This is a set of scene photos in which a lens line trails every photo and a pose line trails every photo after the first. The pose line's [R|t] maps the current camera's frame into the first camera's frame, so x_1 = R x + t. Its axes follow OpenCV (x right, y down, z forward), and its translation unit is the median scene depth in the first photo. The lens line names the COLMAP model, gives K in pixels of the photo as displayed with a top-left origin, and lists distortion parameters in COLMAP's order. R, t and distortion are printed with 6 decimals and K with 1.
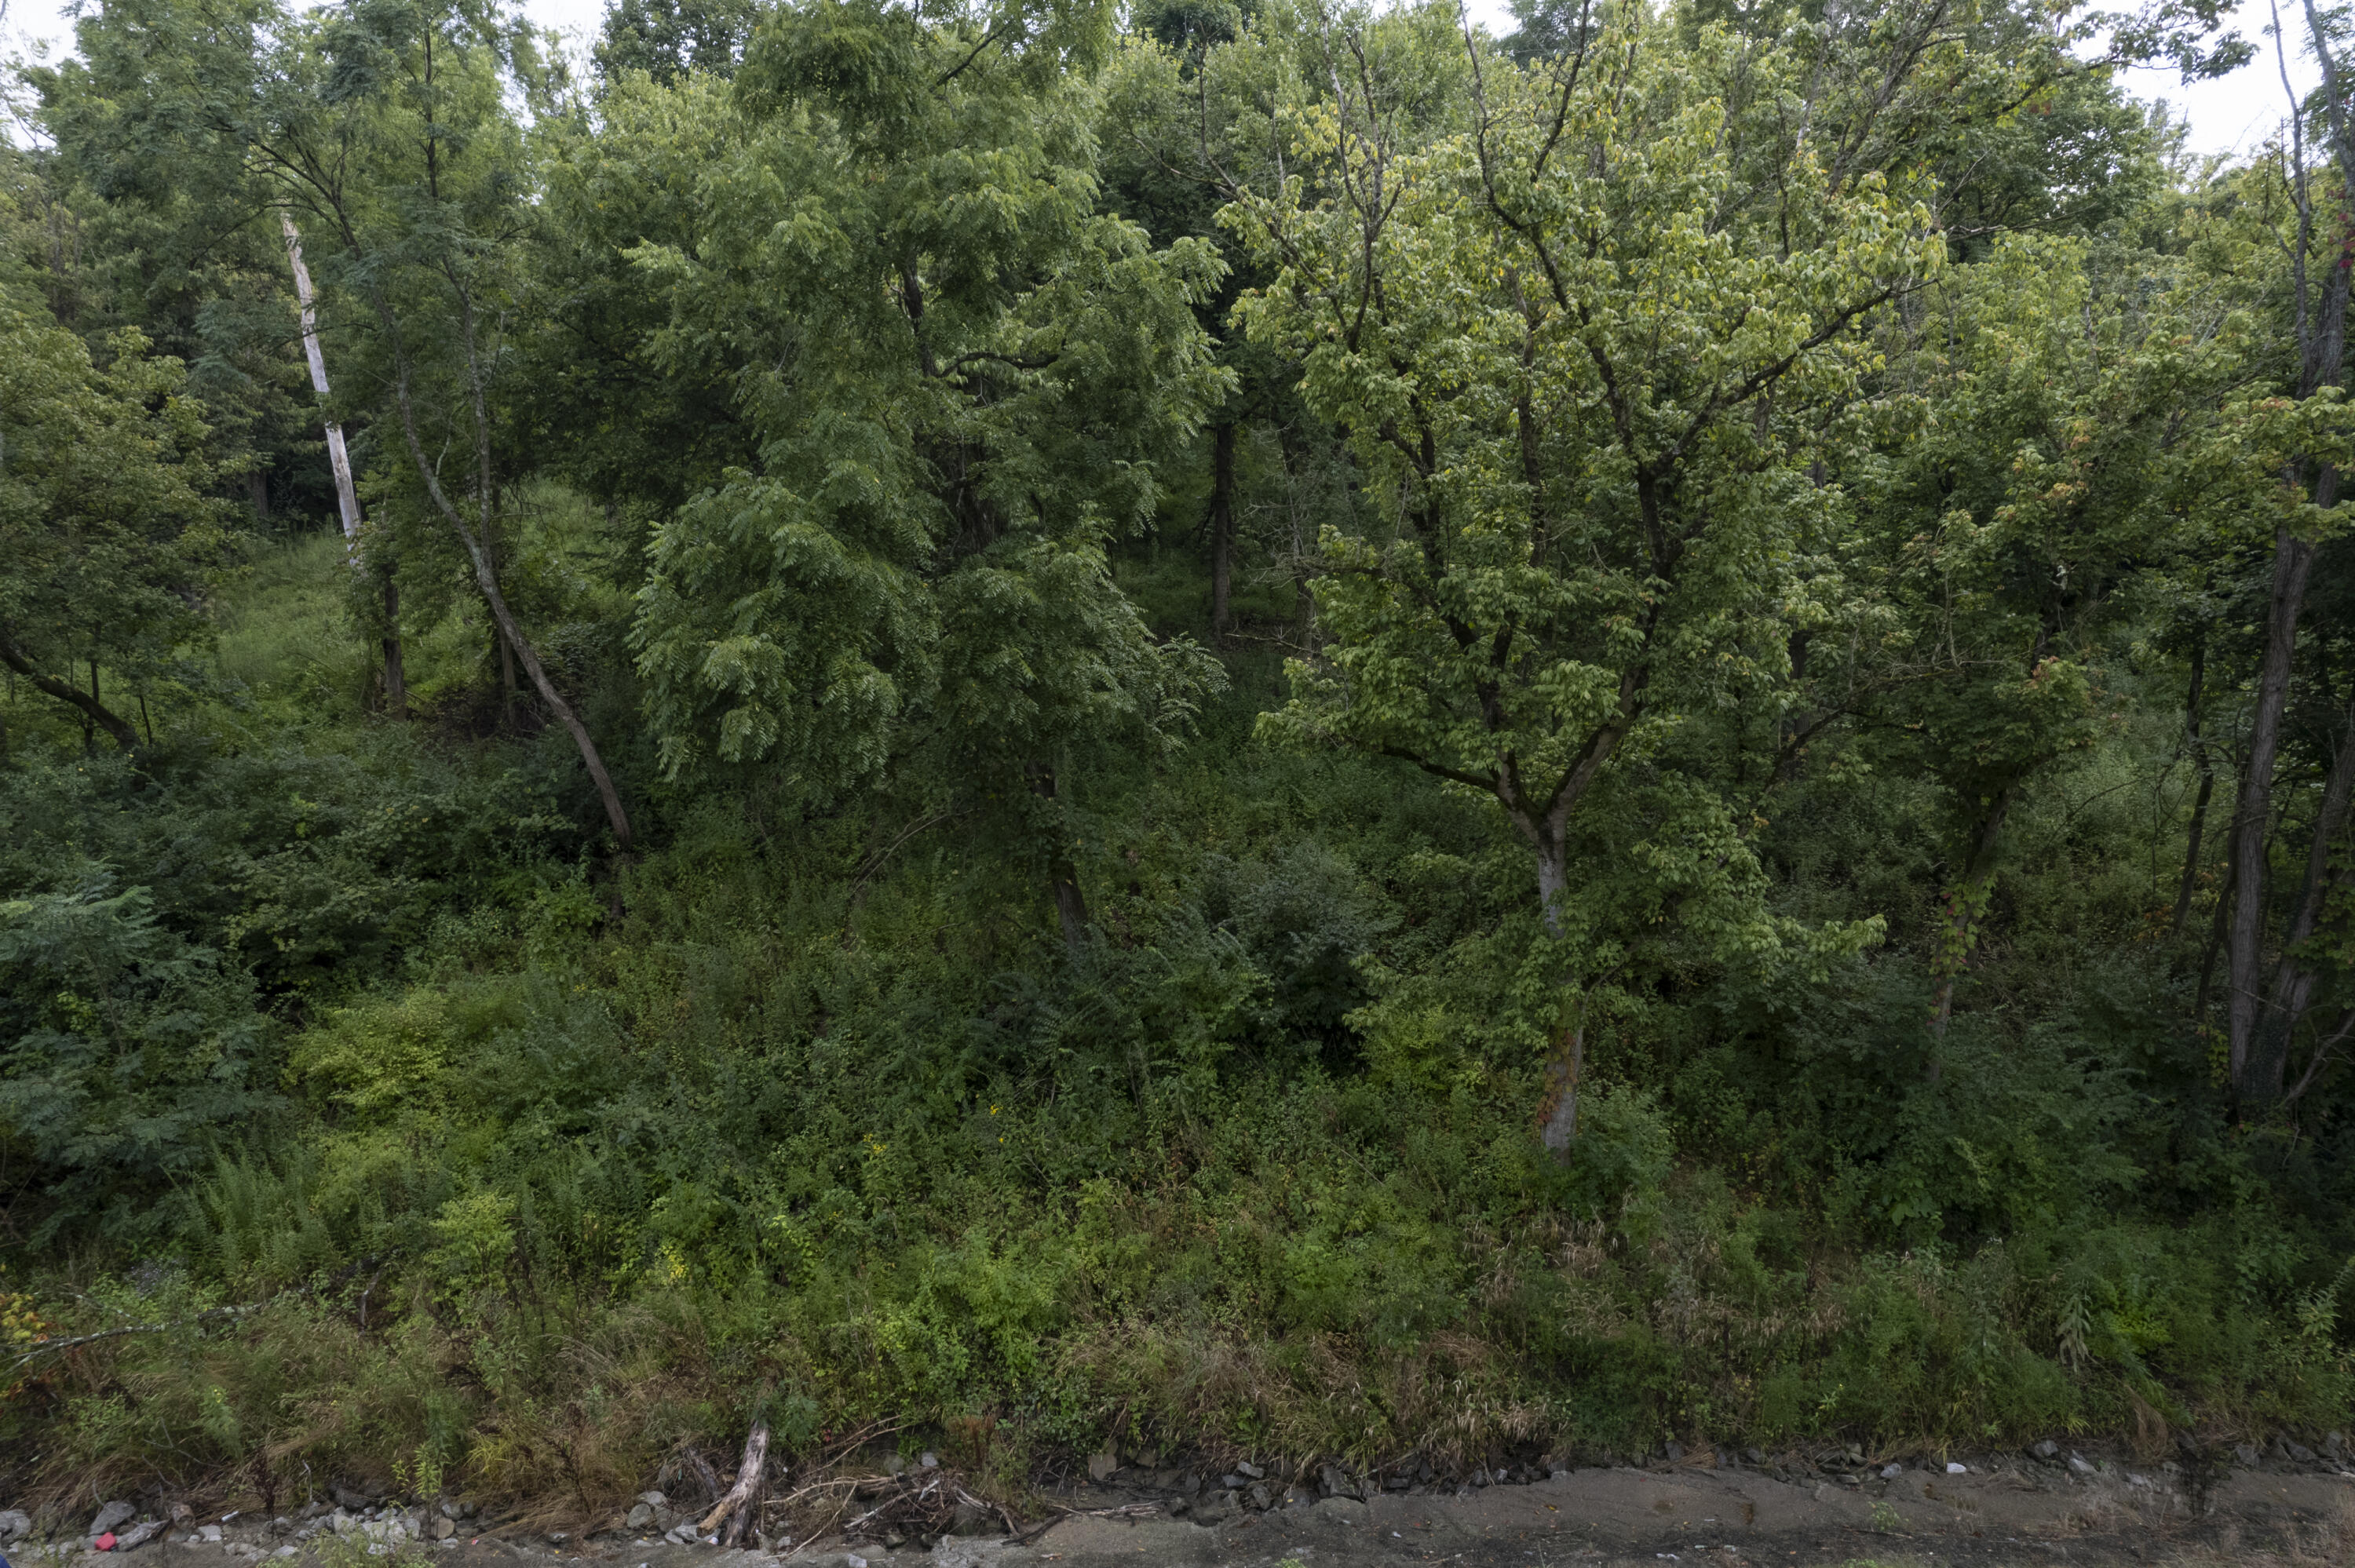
lens RADIAL K [[1504.3, 0, 1176.1], [0, 1504.3, 782.1], [0, 0, 1]] dist [-0.066703, 0.063484]
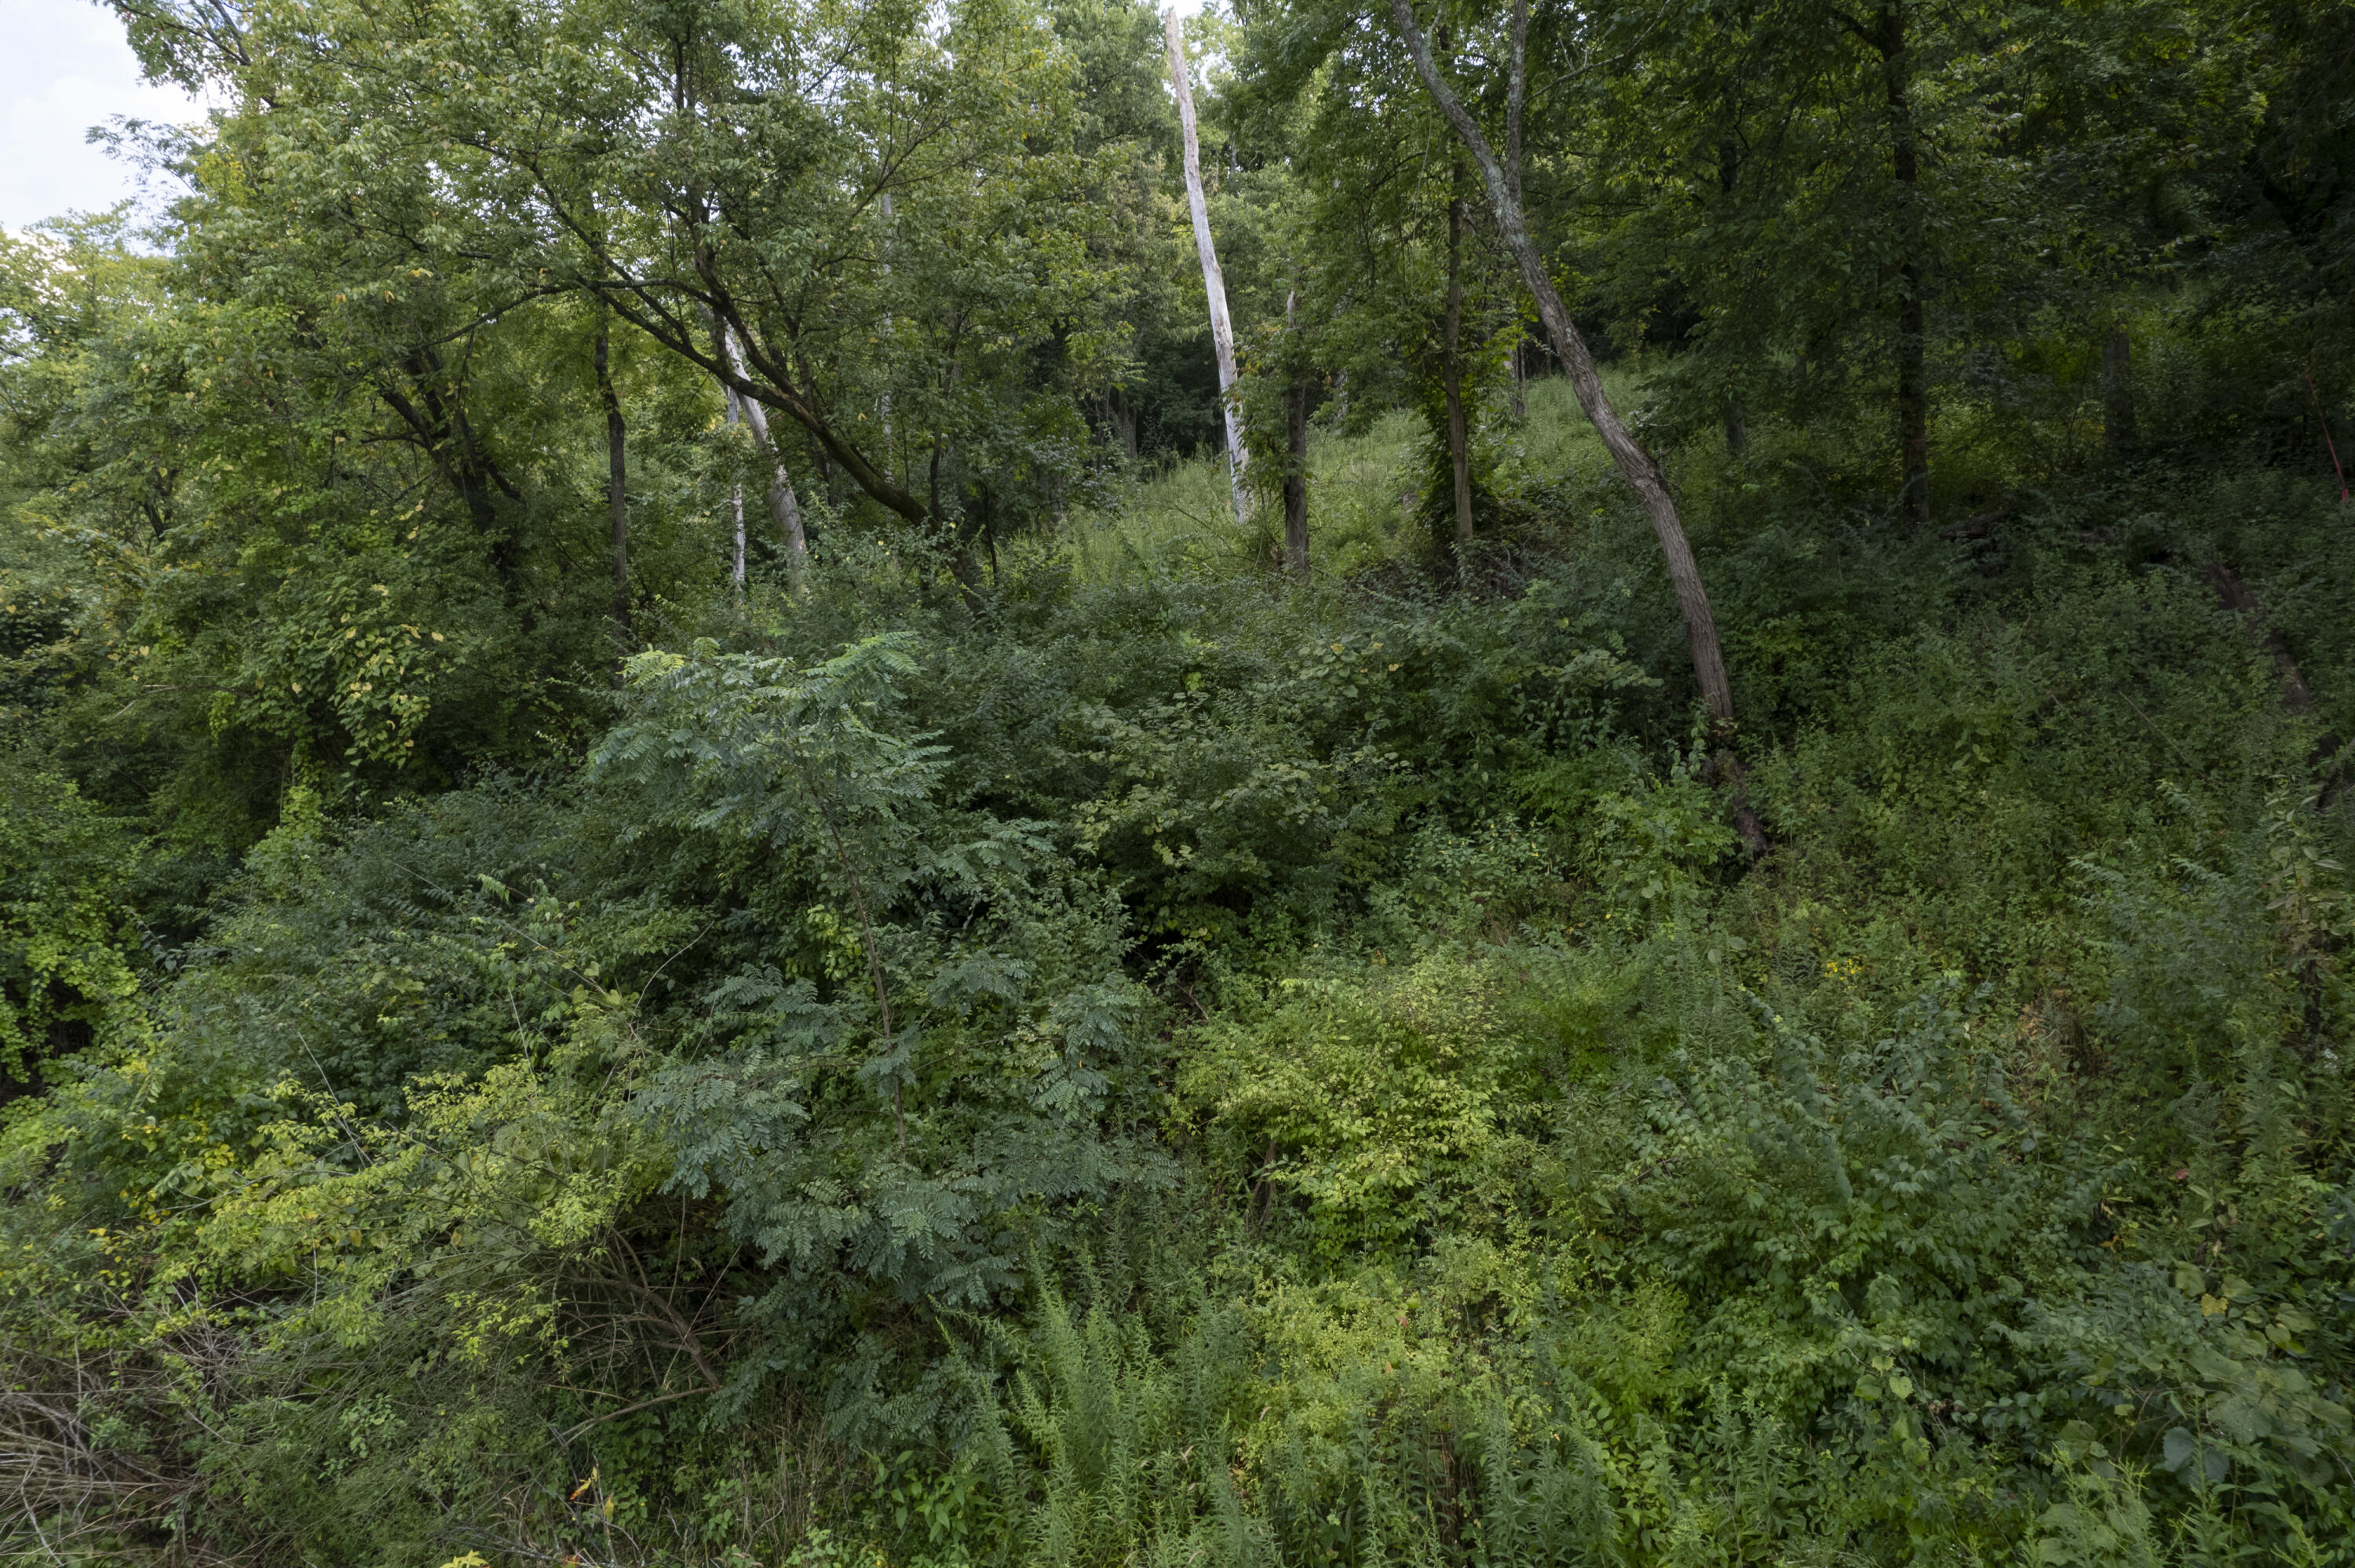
lens RADIAL K [[1504.3, 0, 1195.3], [0, 1504.3, 780.1], [0, 0, 1]] dist [-0.066703, 0.063484]
pose [[0.877610, 0.015749, -0.479117, -0.349386], [-0.031747, 0.999175, -0.025308, 0.098994], [0.478323, 0.037421, 0.877386, 0.549254]]
